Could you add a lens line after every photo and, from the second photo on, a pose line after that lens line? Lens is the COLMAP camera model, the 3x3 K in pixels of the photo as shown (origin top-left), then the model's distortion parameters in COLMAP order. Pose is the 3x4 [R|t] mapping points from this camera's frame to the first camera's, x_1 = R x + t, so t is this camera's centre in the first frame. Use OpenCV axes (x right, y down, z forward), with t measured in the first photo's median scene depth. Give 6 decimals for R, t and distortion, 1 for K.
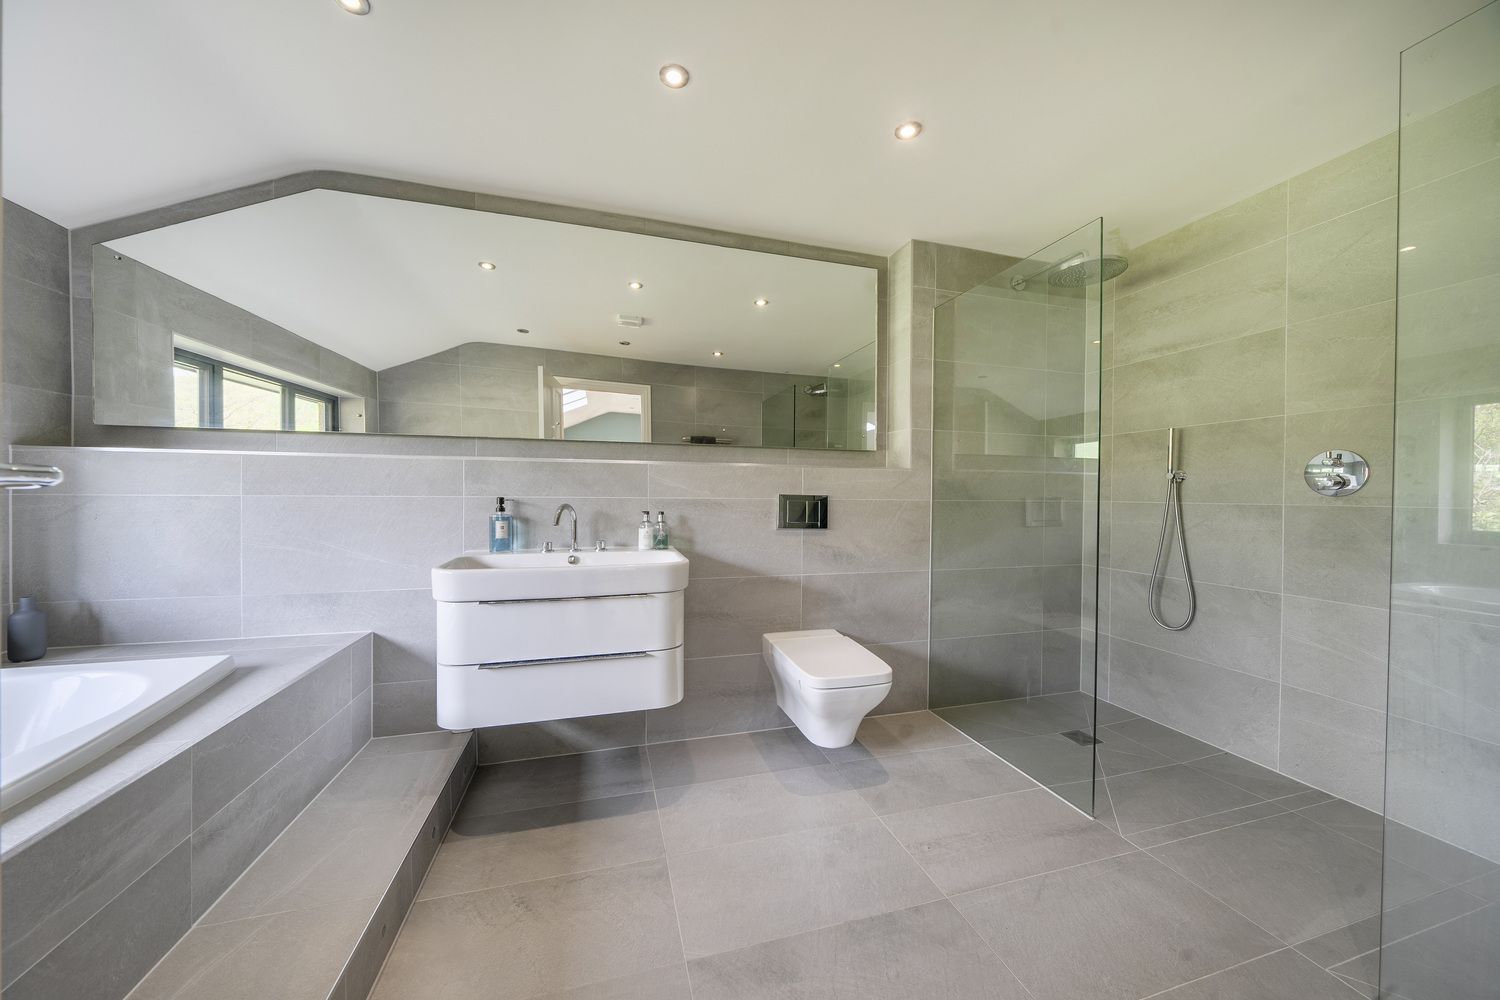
lens RADIAL K [[508.2, 0, 748.7], [0, 508.2, 495.3], [0, 0, 1]] dist [-0.006223, 0.000431]
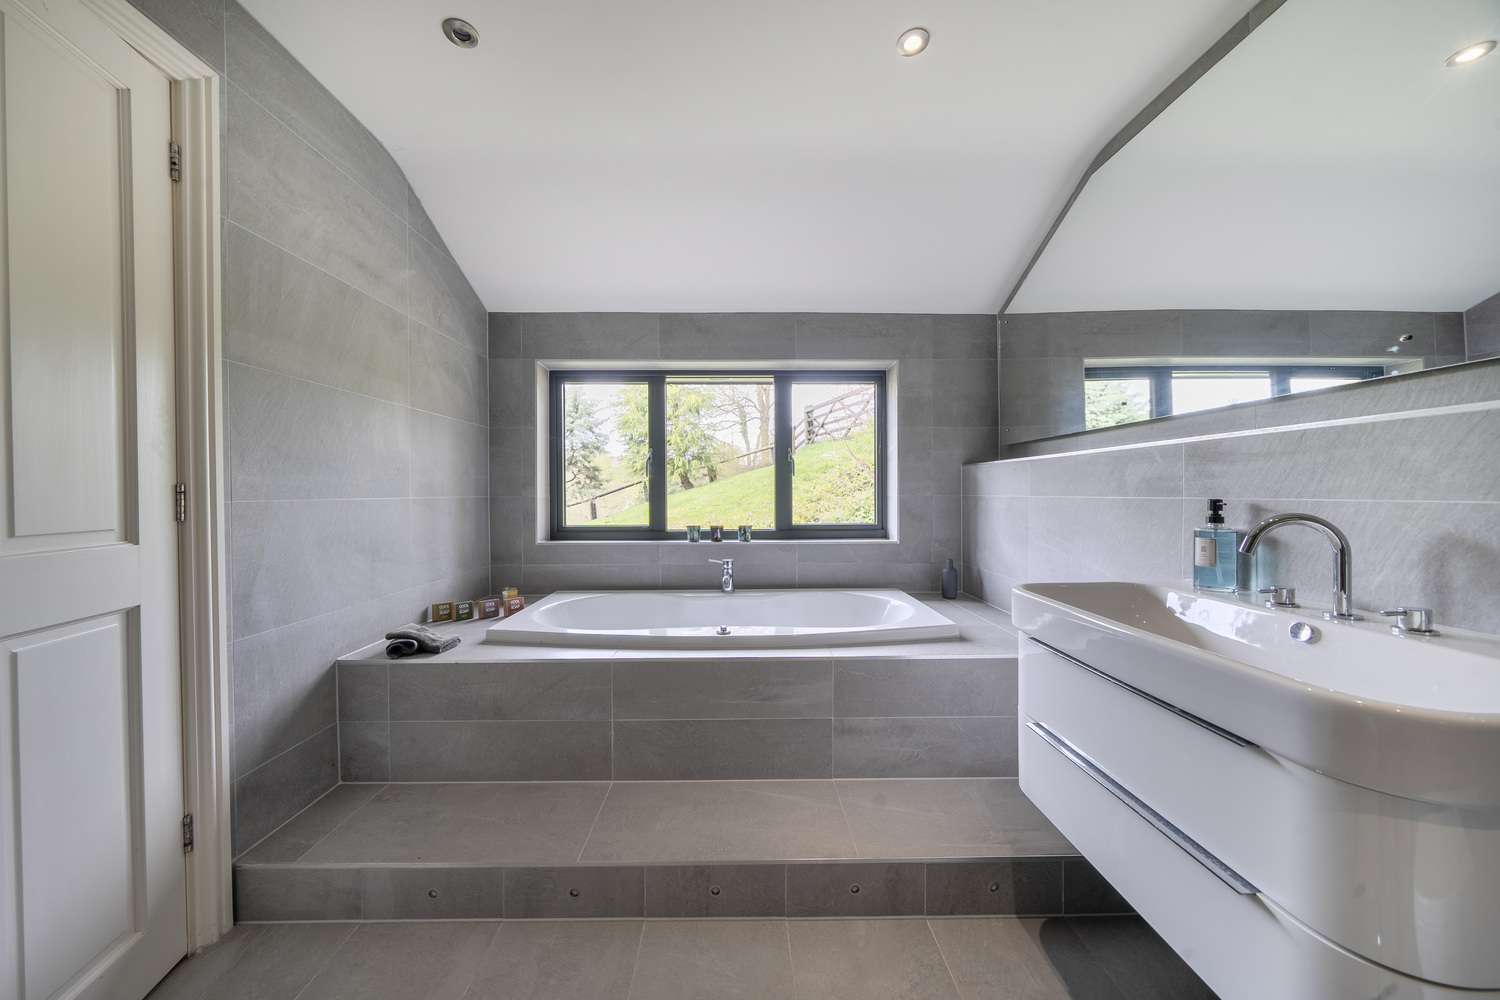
lens RADIAL K [[508.2, 0, 744.5], [0, 508.2, 500.5], [0, 0, 1]] dist [-0.006223, 0.000431]
pose [[-0.258366, 0.007120, -0.966021, 0.261306], [-0.004579, 0.999953, 0.008595, 0.002963], [0.966036, 0.006644, -0.258322, 0.677256]]
